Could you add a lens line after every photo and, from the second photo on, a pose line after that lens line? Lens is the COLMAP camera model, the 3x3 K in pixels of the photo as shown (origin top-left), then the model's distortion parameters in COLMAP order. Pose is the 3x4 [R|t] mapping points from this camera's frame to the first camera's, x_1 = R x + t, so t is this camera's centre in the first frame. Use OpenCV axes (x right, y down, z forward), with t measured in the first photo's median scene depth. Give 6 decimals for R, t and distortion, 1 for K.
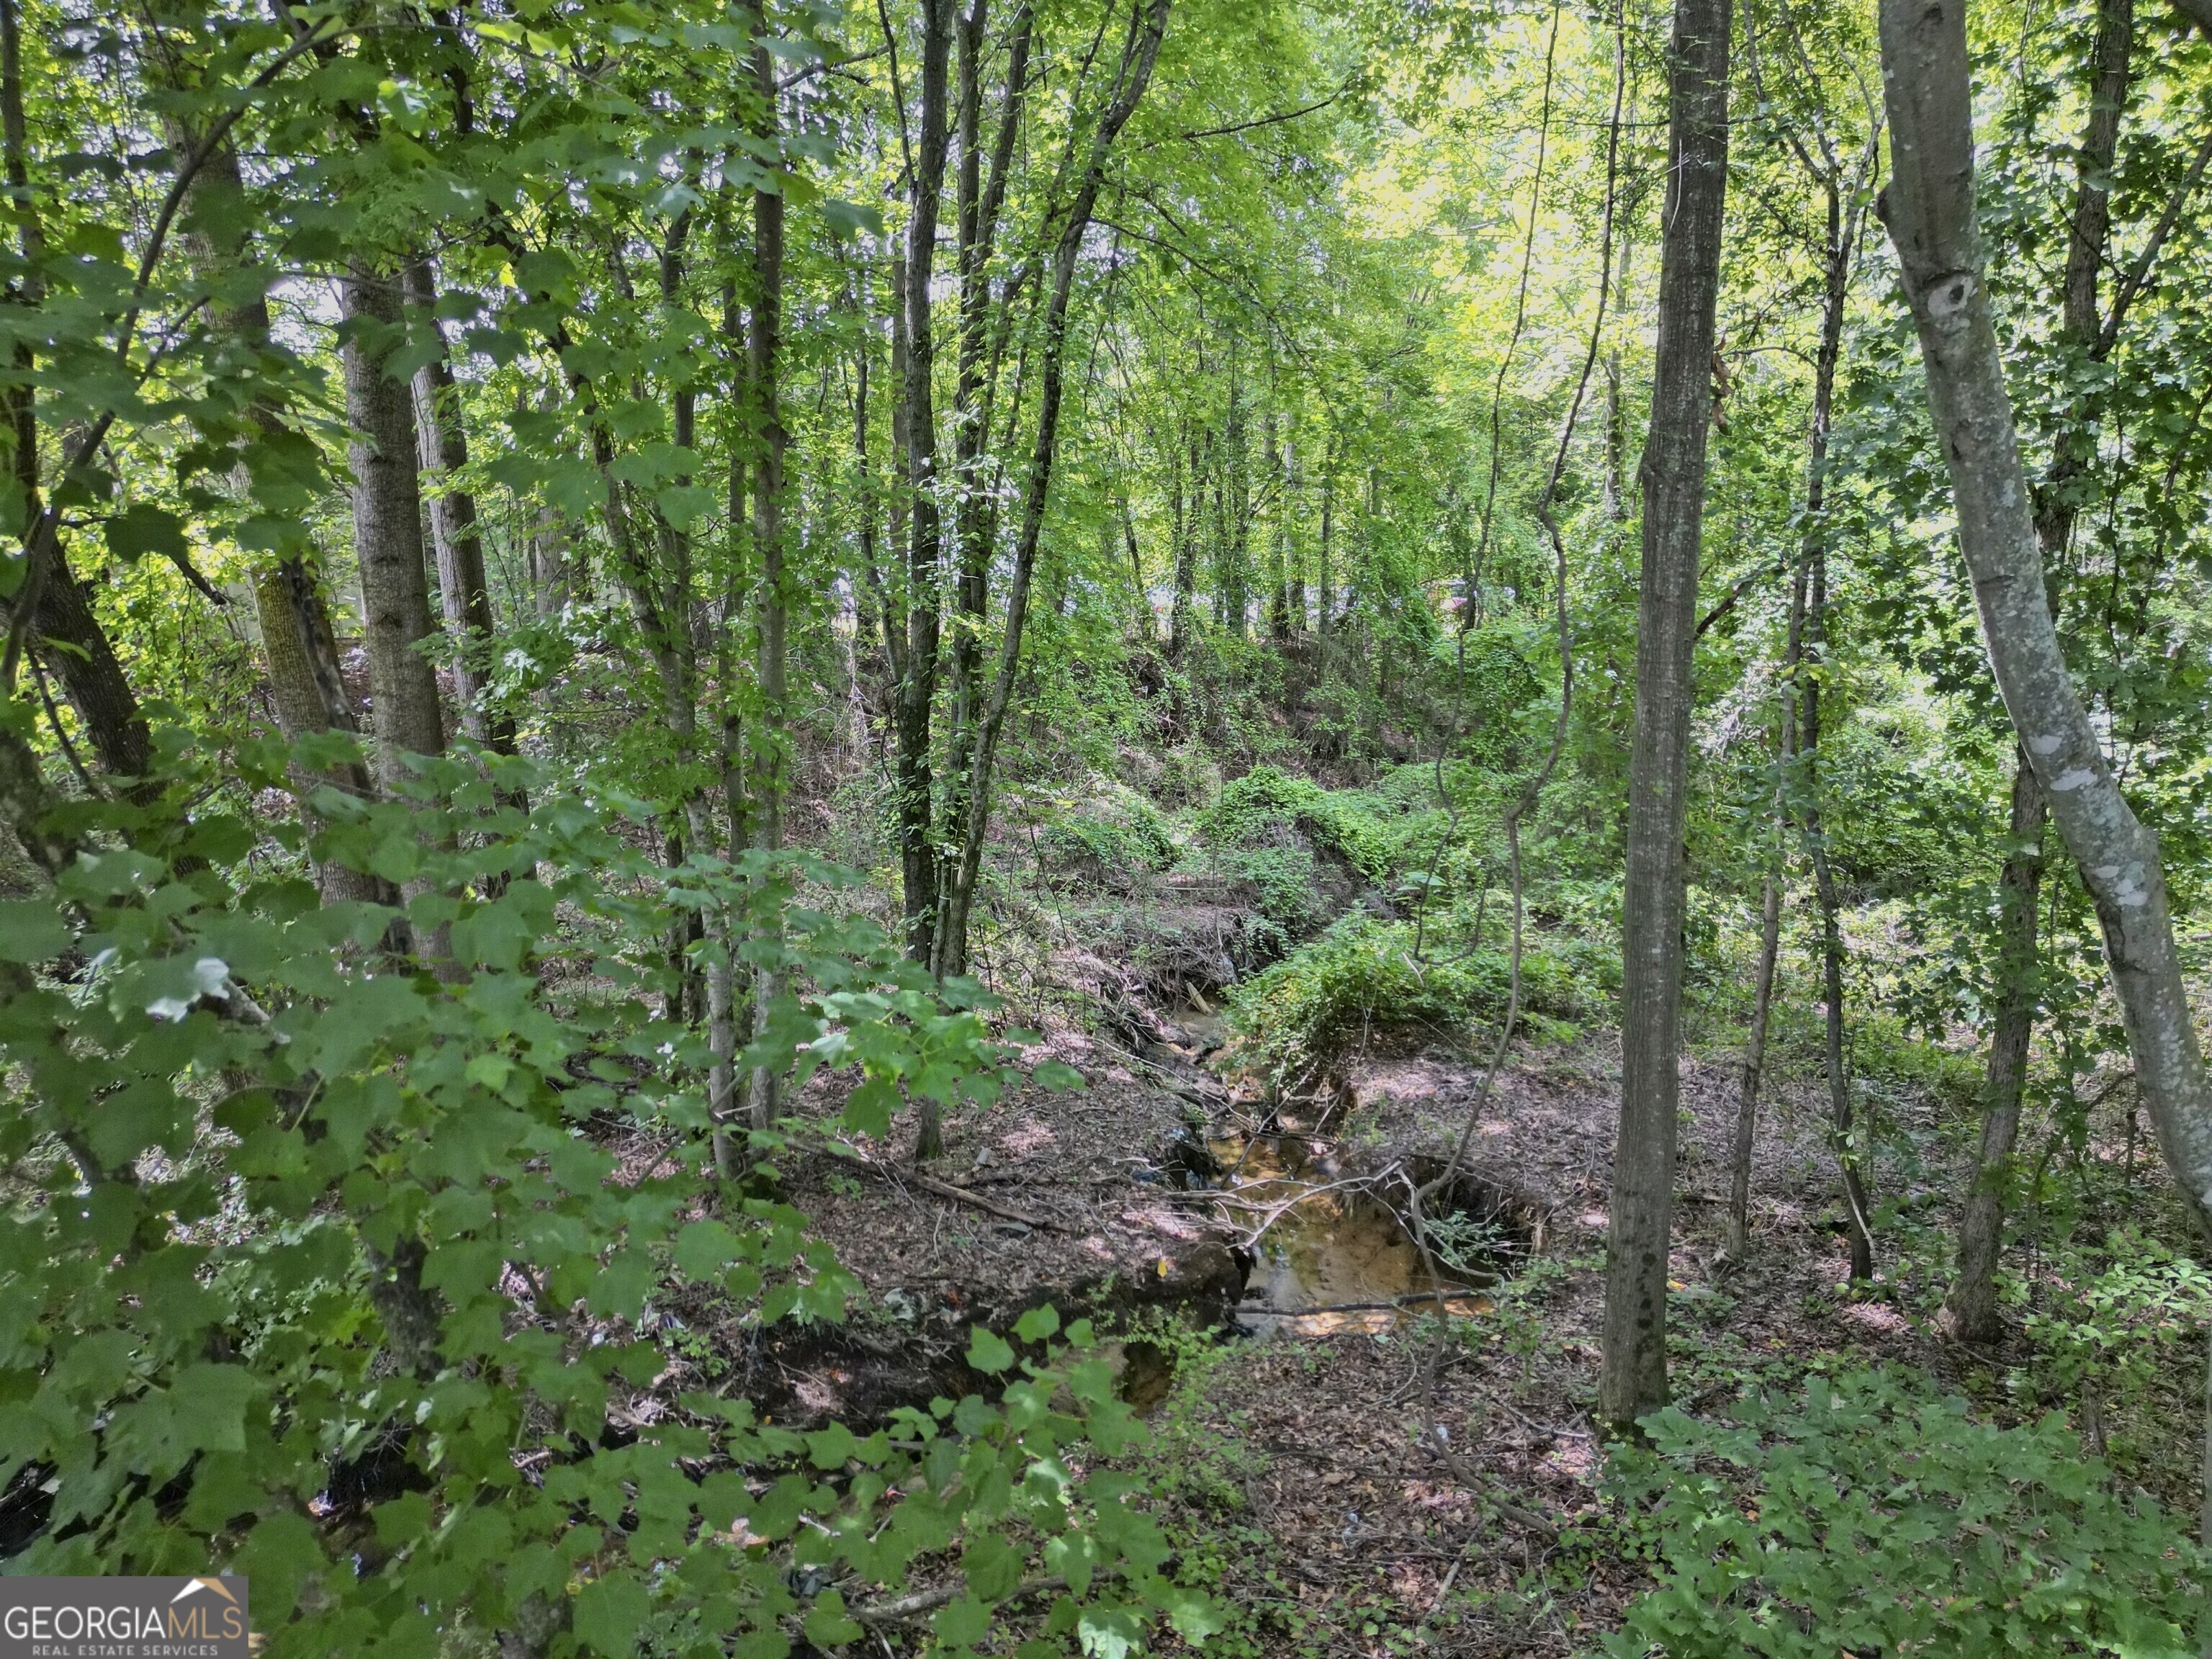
lens RADIAL K [[1552.1, 0, 1106.0], [0, 1552.1, 829.5], [0, 0, 1]] dist [0.082281, -0.080902]
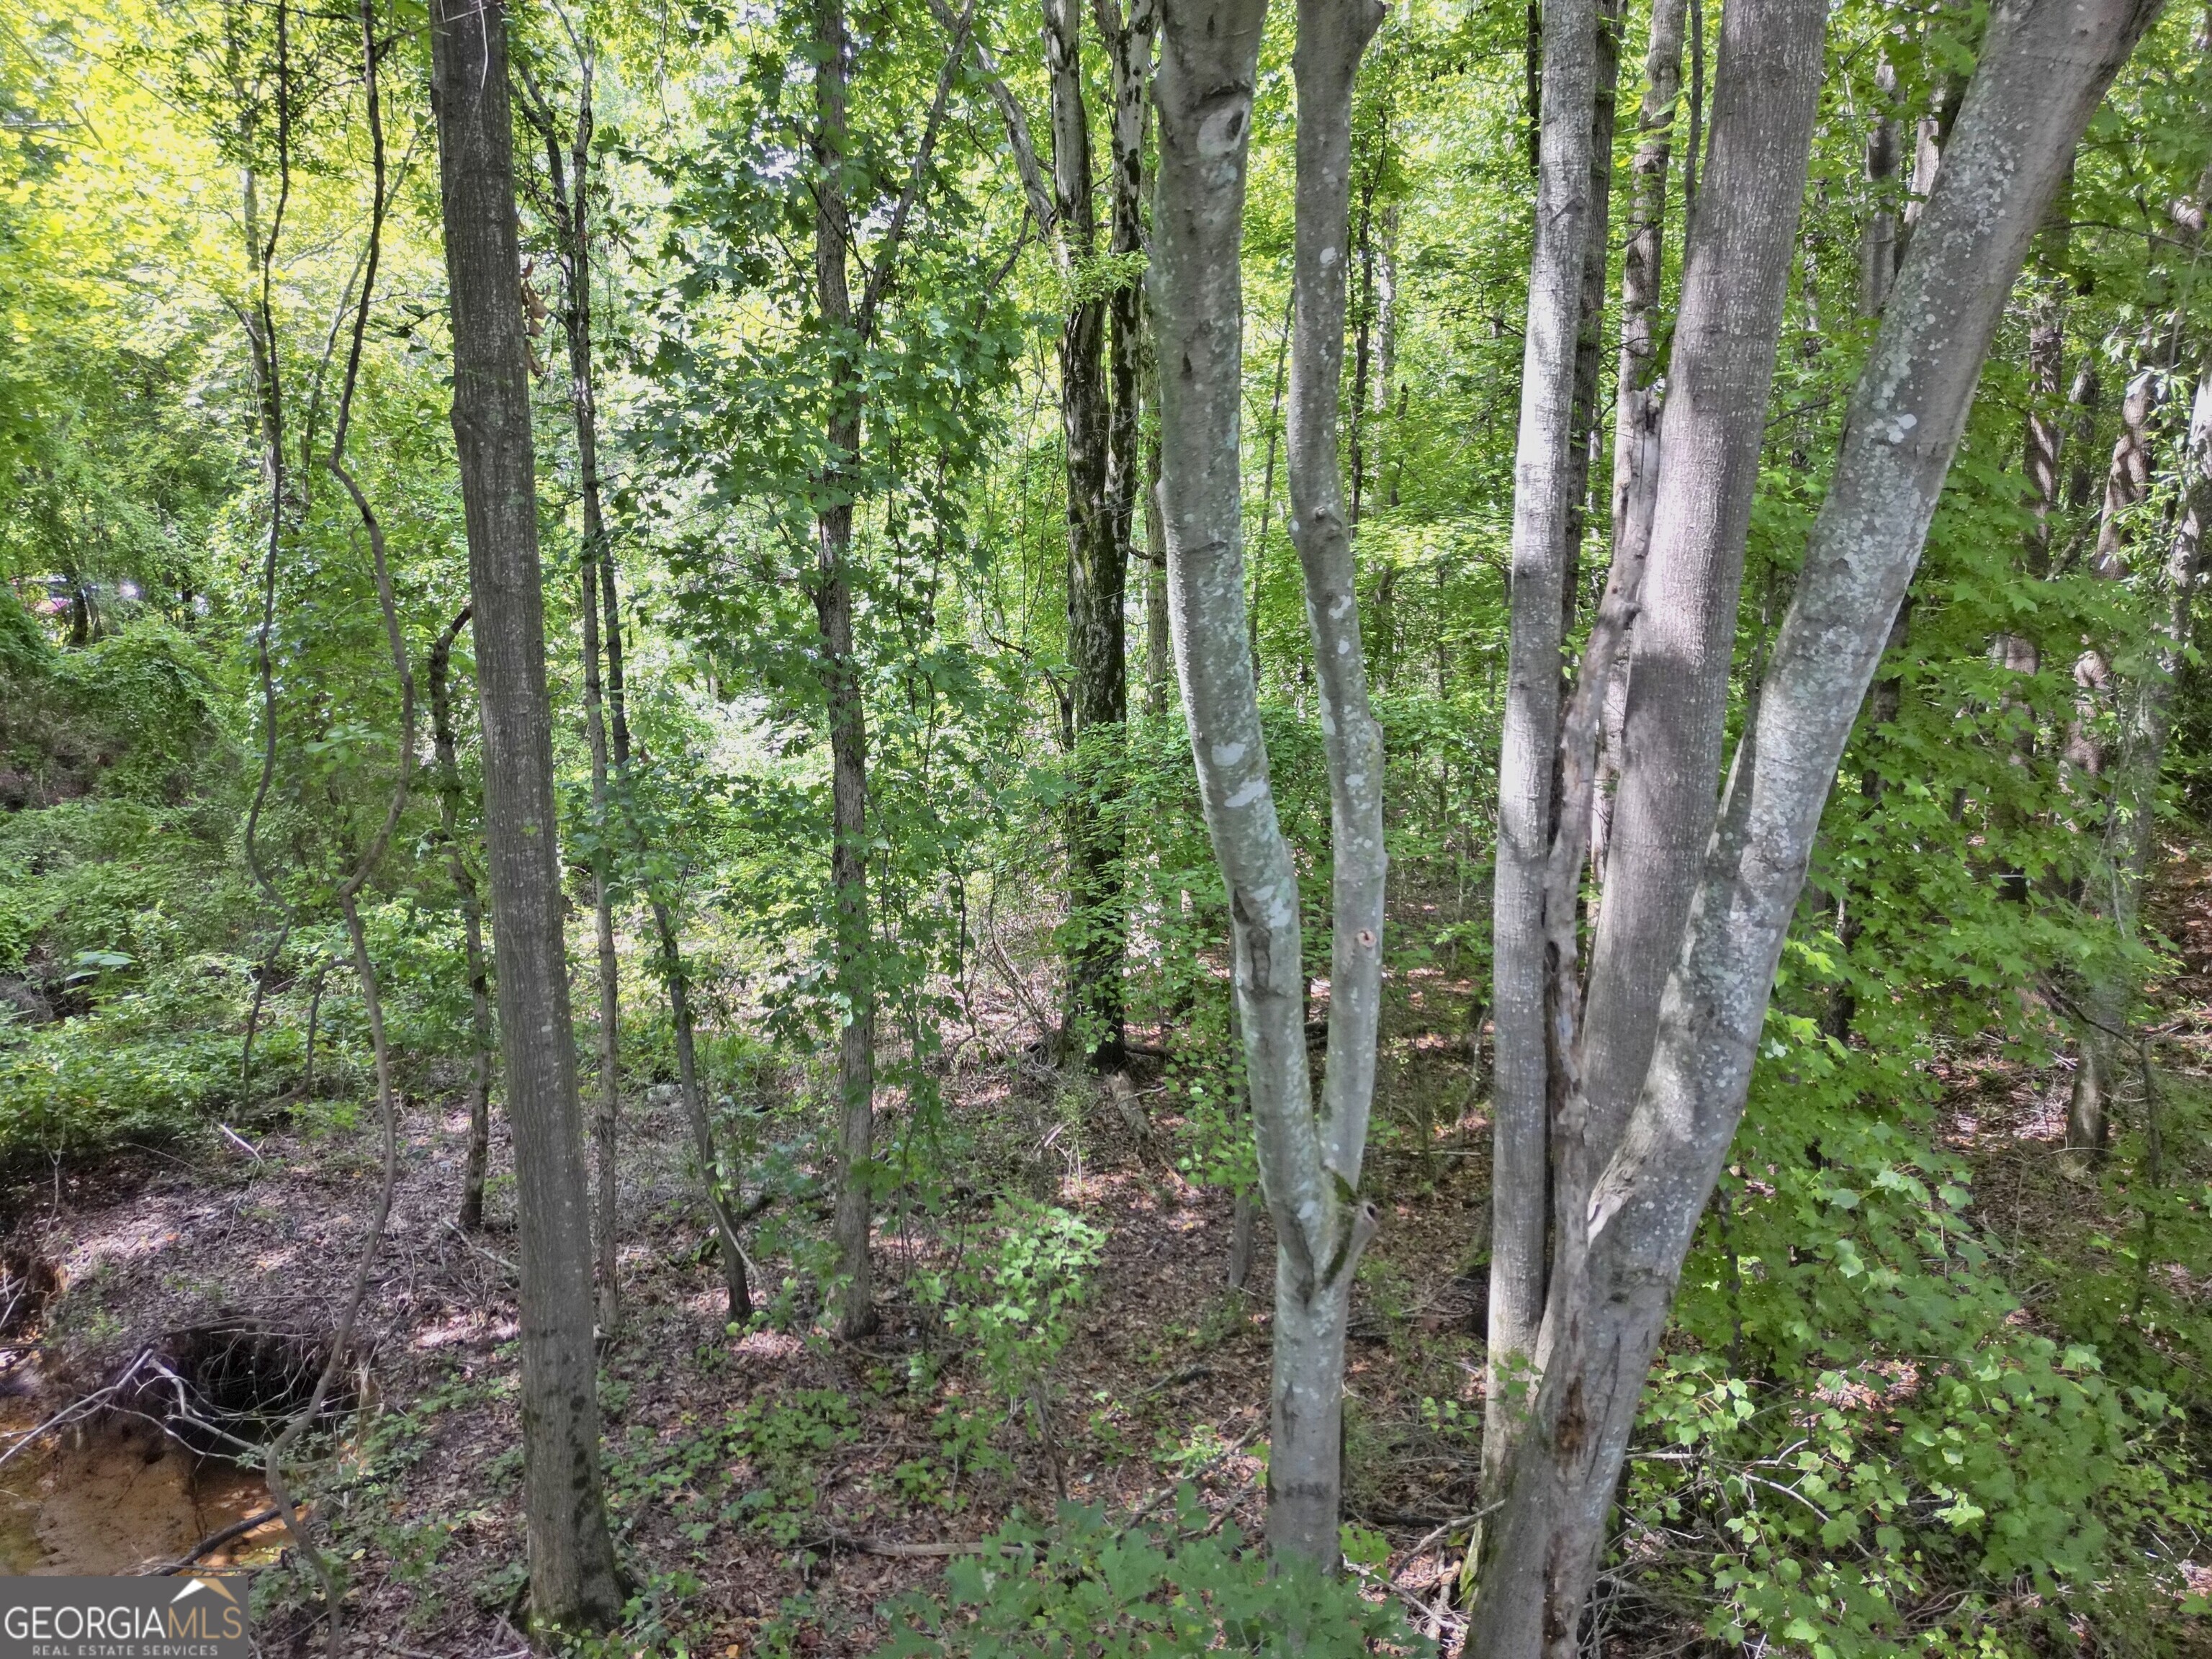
lens RADIAL K [[1552.1, 0, 1106.0], [0, 1552.1, 829.5], [0, 0, 1]] dist [0.082281, -0.080902]
pose [[0.690277, -0.119982, 0.713528, -0.006876], [0.119965, 0.991484, 0.050665, -0.017516], [-0.713531, 0.050626, 0.698792, 0.135154]]
